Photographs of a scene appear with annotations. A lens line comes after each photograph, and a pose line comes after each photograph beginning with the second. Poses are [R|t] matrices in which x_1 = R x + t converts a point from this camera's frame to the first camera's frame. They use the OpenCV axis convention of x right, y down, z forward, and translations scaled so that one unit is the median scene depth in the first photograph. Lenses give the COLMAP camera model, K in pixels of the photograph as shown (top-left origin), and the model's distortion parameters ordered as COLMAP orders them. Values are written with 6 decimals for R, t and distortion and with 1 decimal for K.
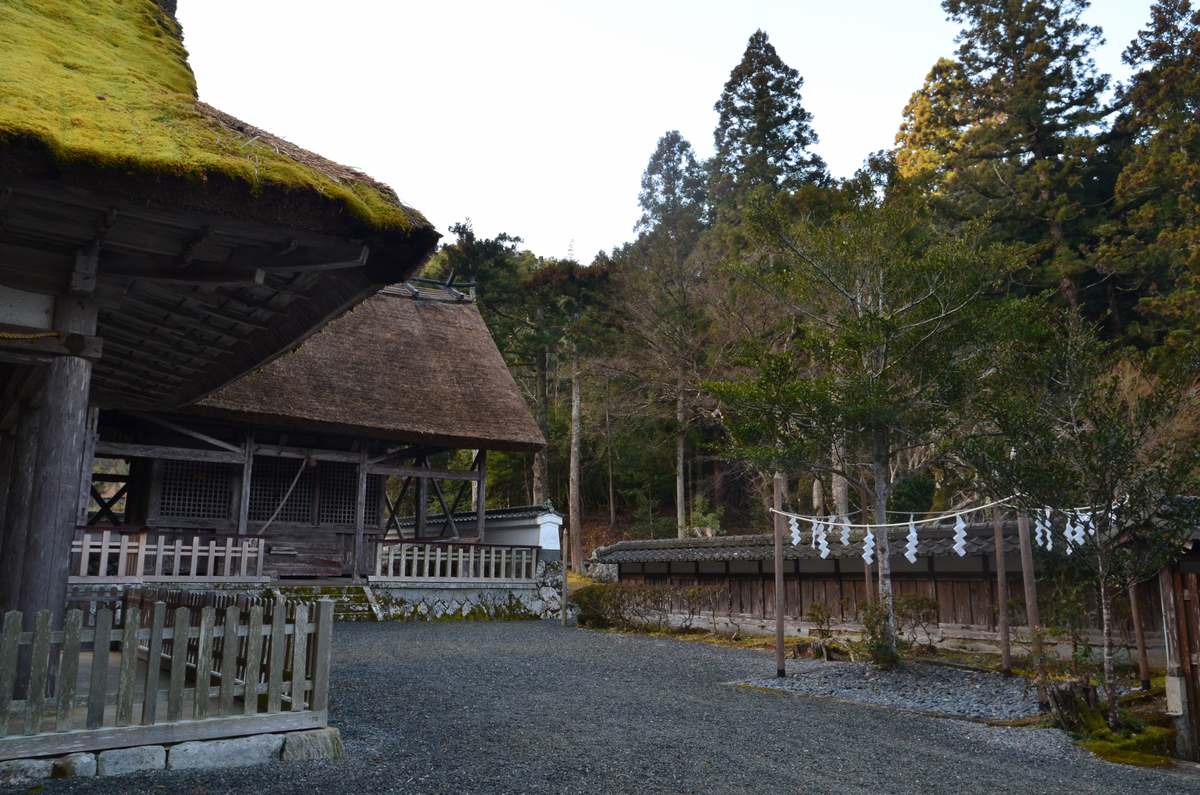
lens RADIAL K [[903.5, 0, 603.7], [0, 903.5, 408.7], [0, 0, 1]] dist [-0.006129, 0.003136]
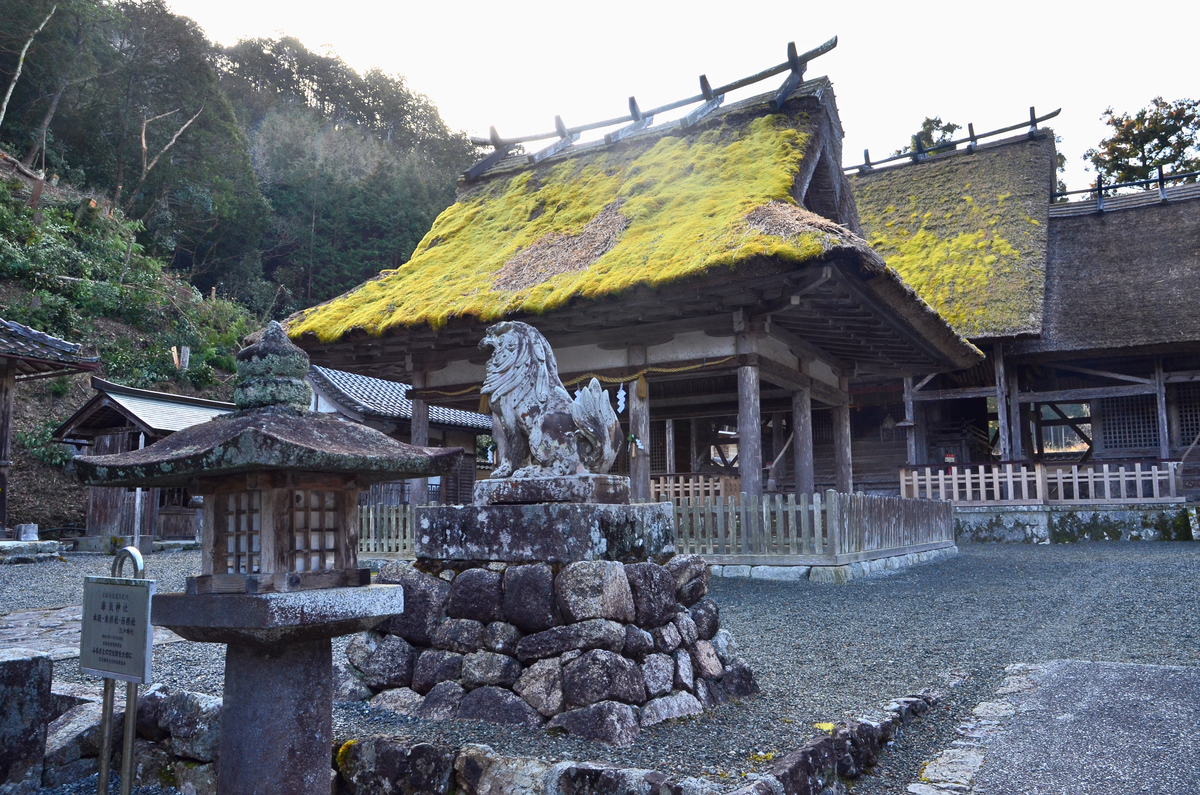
lens RADIAL K [[901.7, 0, 611.7], [0, 901.7, 399.9], [0, 0, 1]] dist [-0.046689, 0.004436]
pose [[0.393777, -0.133830, -0.909411, 0.279552], [0.177108, 0.981853, -0.067802, 0.024928], [0.901982, -0.134366, 0.410334, -0.000311]]
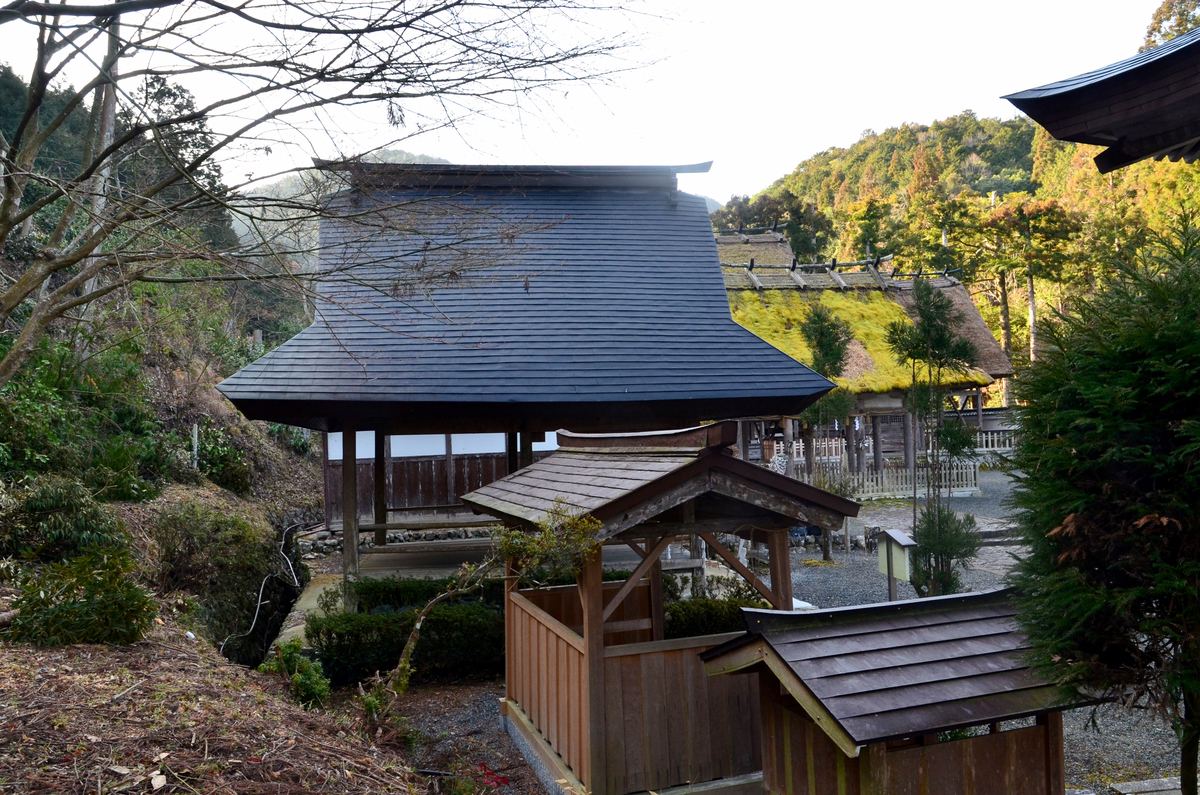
lens RADIAL K [[961.9, 0, 605.2], [0, 961.9, 398.9], [0, 0, 1]] dist [-0.036796, 0.010046]
pose [[0.893536, -0.058261, -0.445195, 0.053294], [0.123245, 0.985286, 0.118419, -0.253566], [0.431745, -0.160680, 0.887569, -1.119278]]
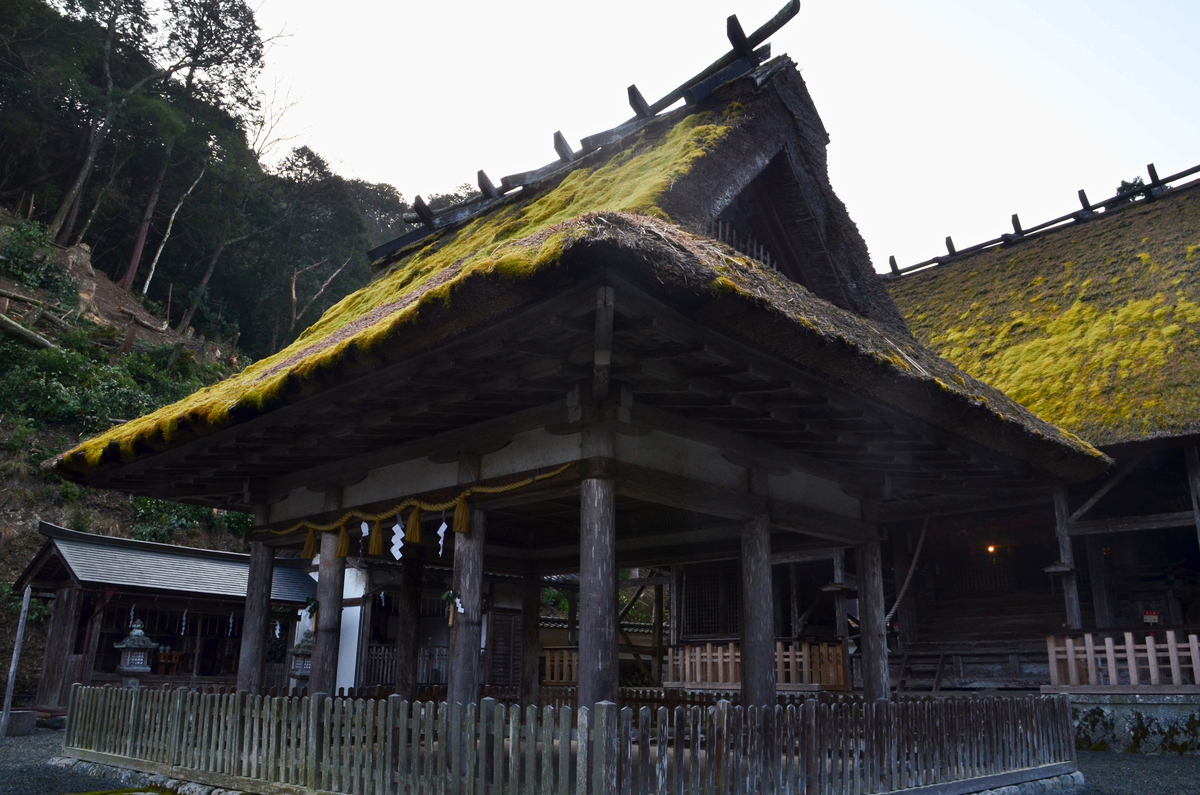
lens RADIAL K [[944.7, 0, 595.8], [0, 944.7, 408.8], [0, 0, 1]] dist [-0.048650, 0.007302]
pose [[0.150211, -0.278583, -0.948593, 0.162367], [0.167308, 0.952803, -0.253326, 0.046747], [0.974395, -0.120655, 0.189731, 0.233103]]
